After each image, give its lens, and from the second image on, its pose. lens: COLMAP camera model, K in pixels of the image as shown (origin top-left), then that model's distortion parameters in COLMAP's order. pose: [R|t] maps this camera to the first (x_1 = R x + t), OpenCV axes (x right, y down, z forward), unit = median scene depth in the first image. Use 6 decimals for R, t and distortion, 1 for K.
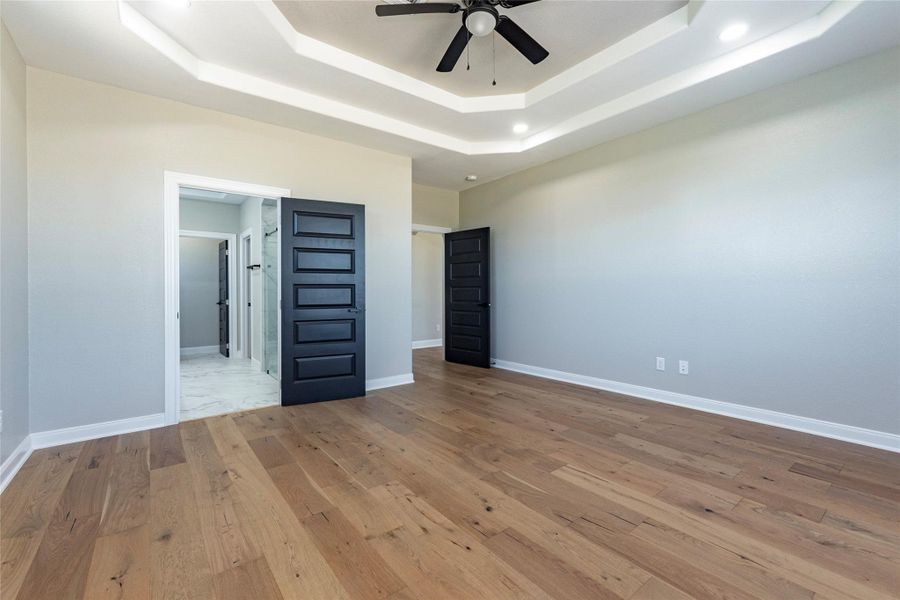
lens RADIAL K [[400.8, 0, 452.4], [0, 400.8, 294.2], [0, 0, 1]] dist [0.010200, -0.000417]
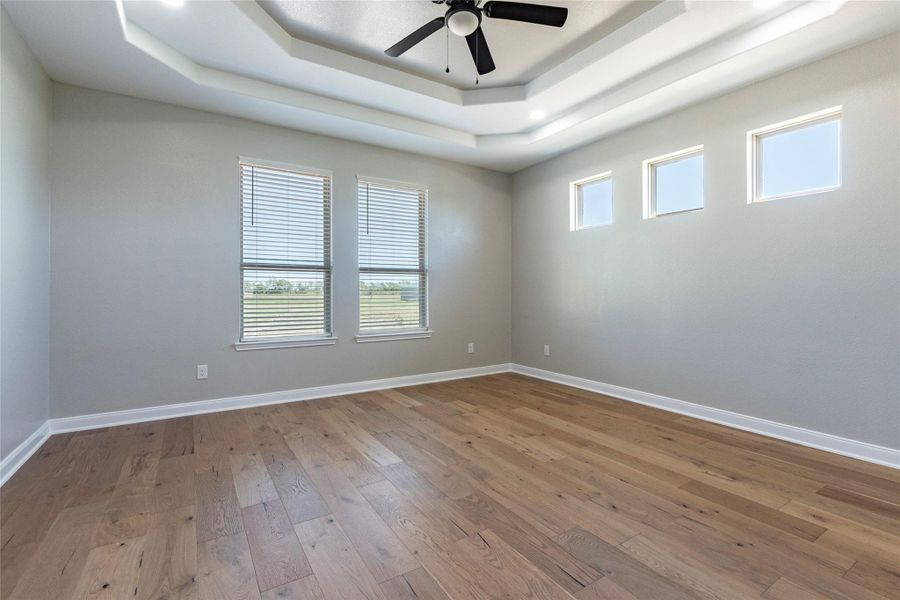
lens RADIAL K [[400.8, 0, 452.4], [0, 400.8, 294.2], [0, 0, 1]] dist [0.010200, -0.000417]
pose [[-0.995306, 0.003740, 0.096704, 0.007806], [0.004581, 0.999954, 0.008477, -0.009265], [-0.096667, 0.008880, -0.995277, 2.029473]]
